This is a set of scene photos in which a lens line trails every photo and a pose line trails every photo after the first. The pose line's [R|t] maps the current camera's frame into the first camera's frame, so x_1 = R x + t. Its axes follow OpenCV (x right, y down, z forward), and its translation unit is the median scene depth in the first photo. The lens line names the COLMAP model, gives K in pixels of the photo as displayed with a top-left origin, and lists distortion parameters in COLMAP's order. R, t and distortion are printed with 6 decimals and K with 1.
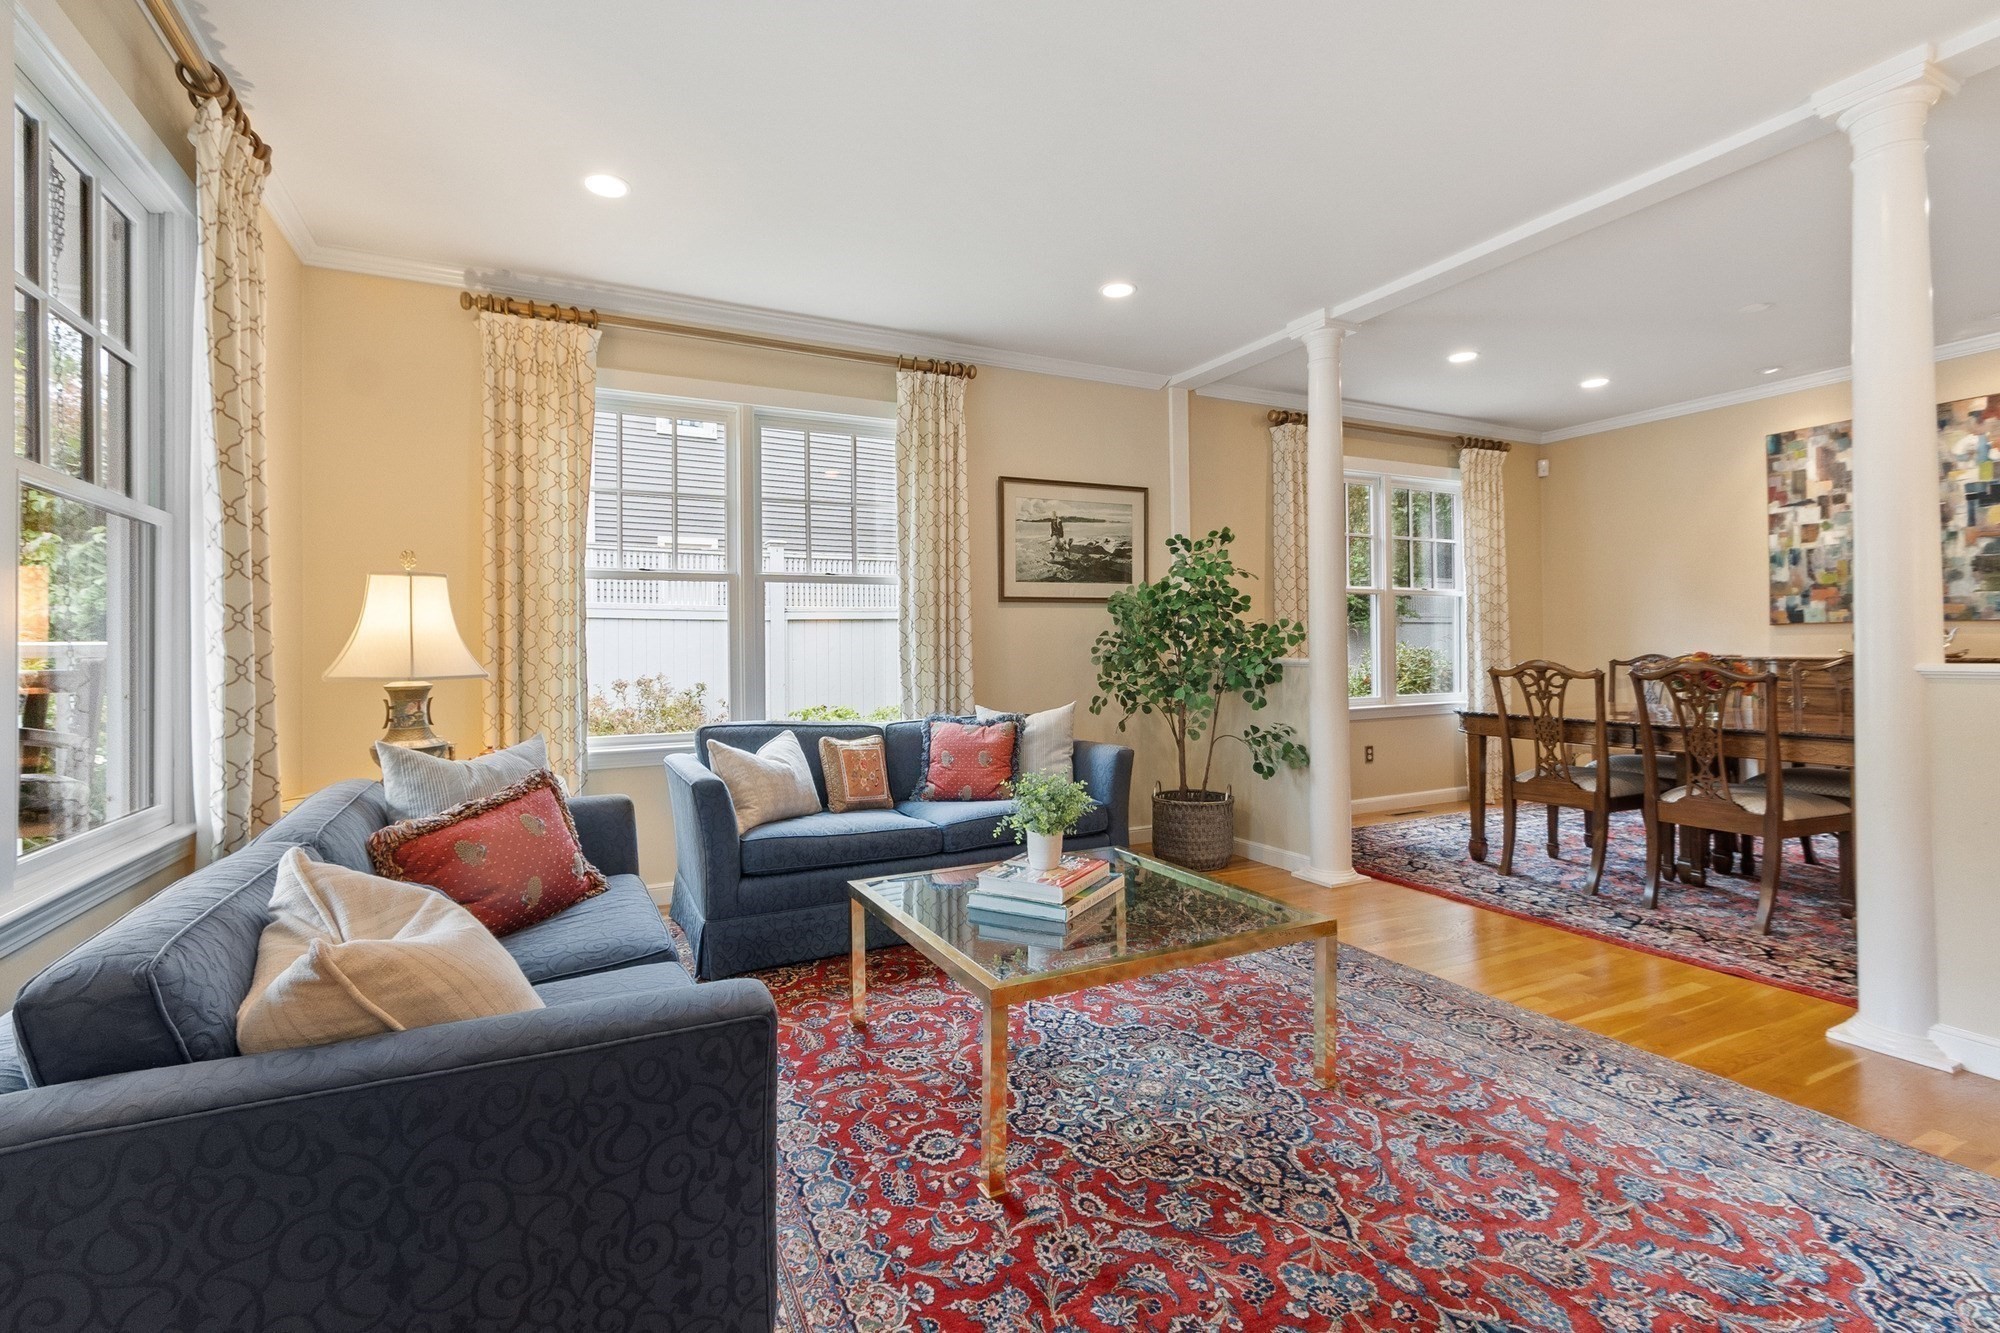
lens RADIAL K [[910.7, 0, 983.5], [0, 910.7, 651.9], [0, 0, 1]] dist [0.001806, -0.000138]
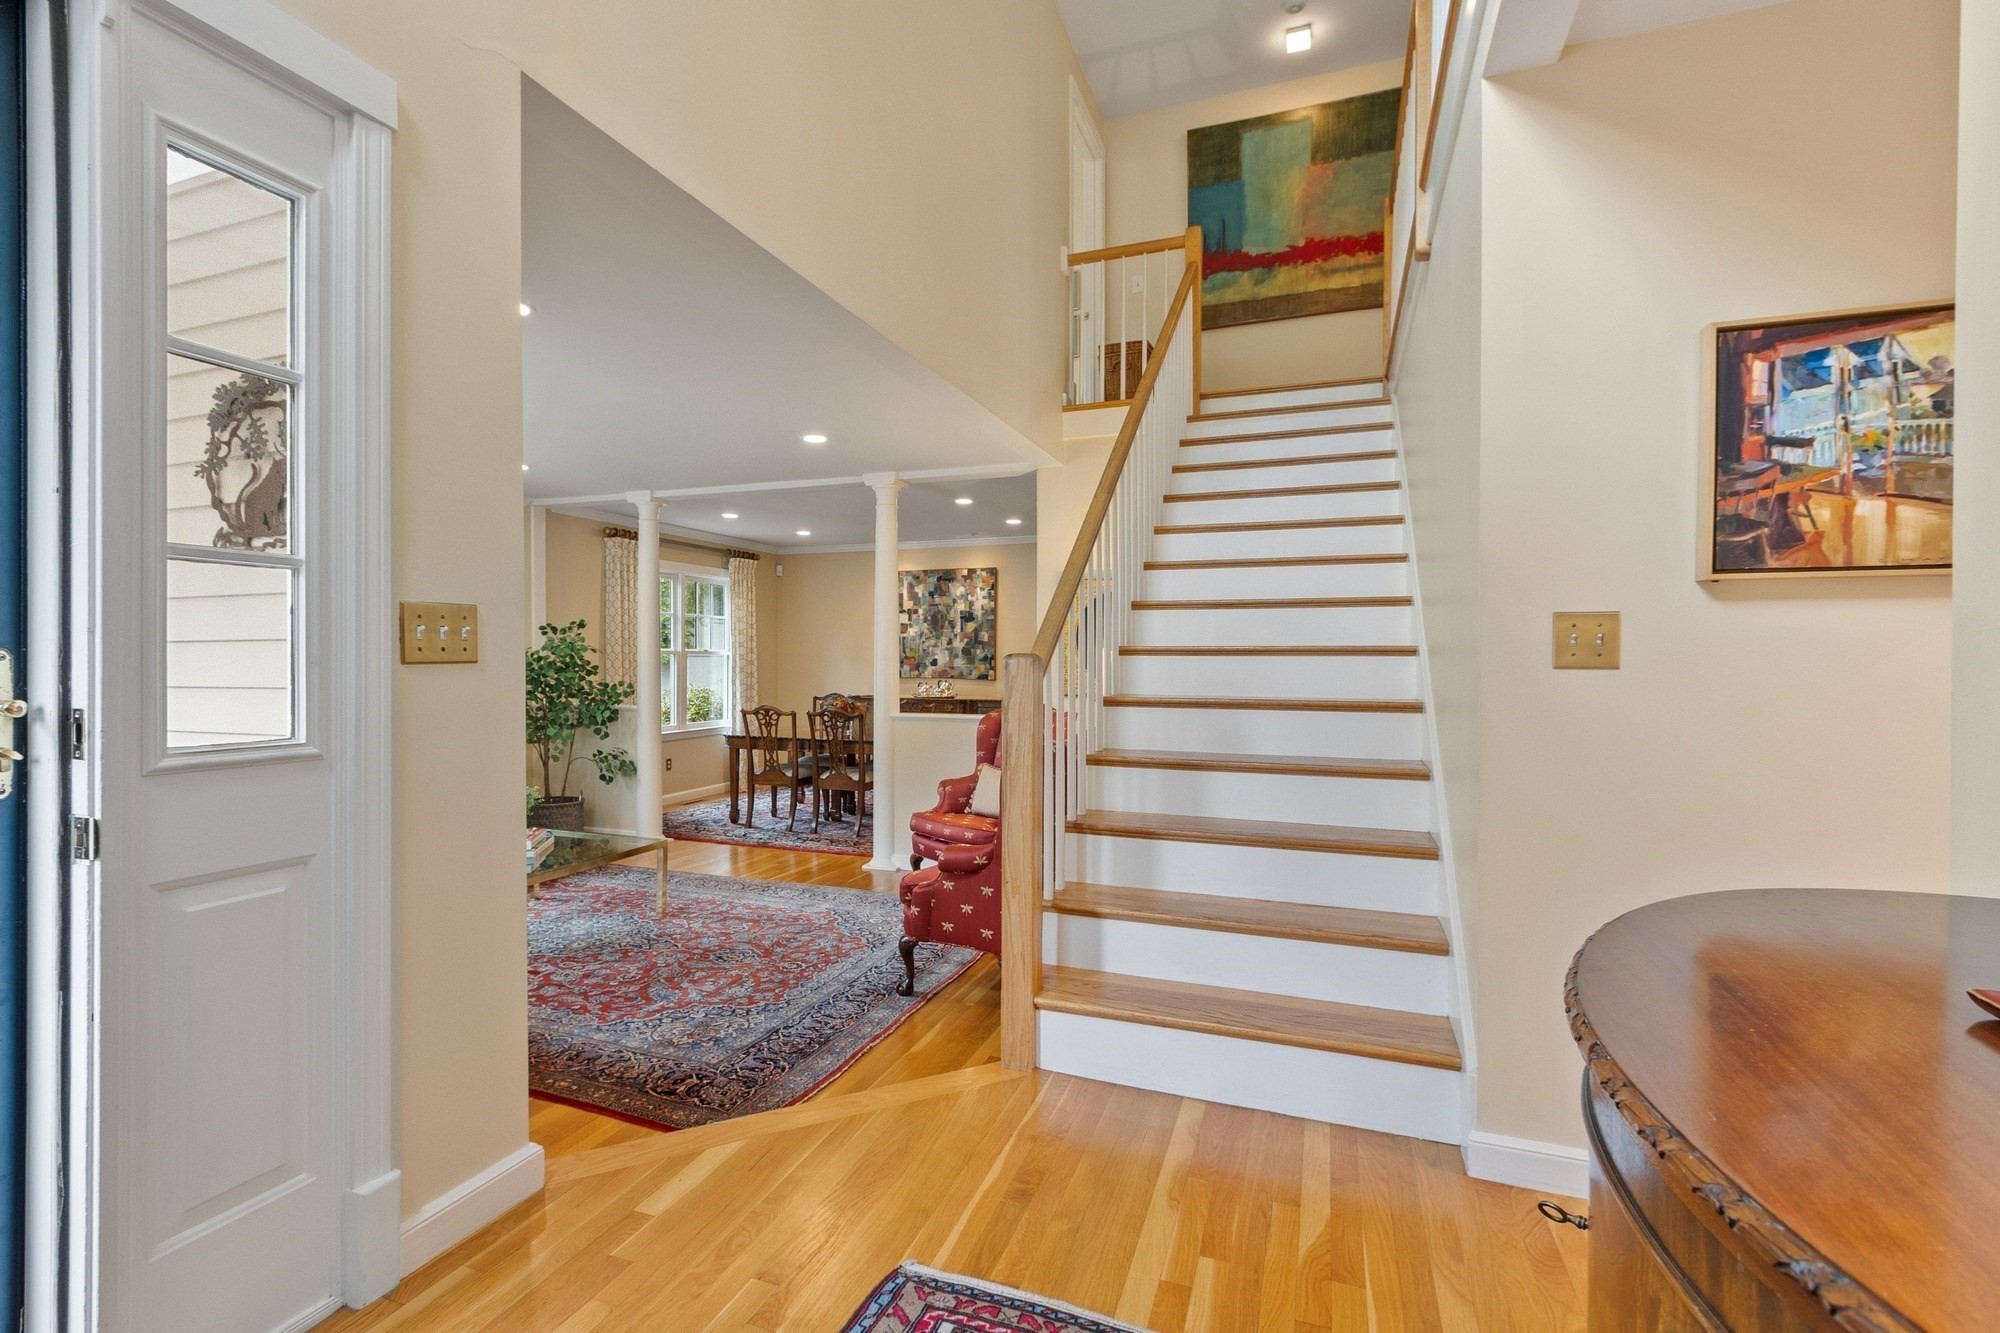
lens RADIAL K [[908.2, 0, 1000.0], [0, 908.2, 666.5], [0, 0, 1]] dist [0.000817, 0.000183]
pose [[0.719804, 0.010500, 0.694098, -0.285036], [-0.010695, 0.999935, -0.004037, -0.061753], [-0.694095, -0.004518, 0.719869, -0.574788]]
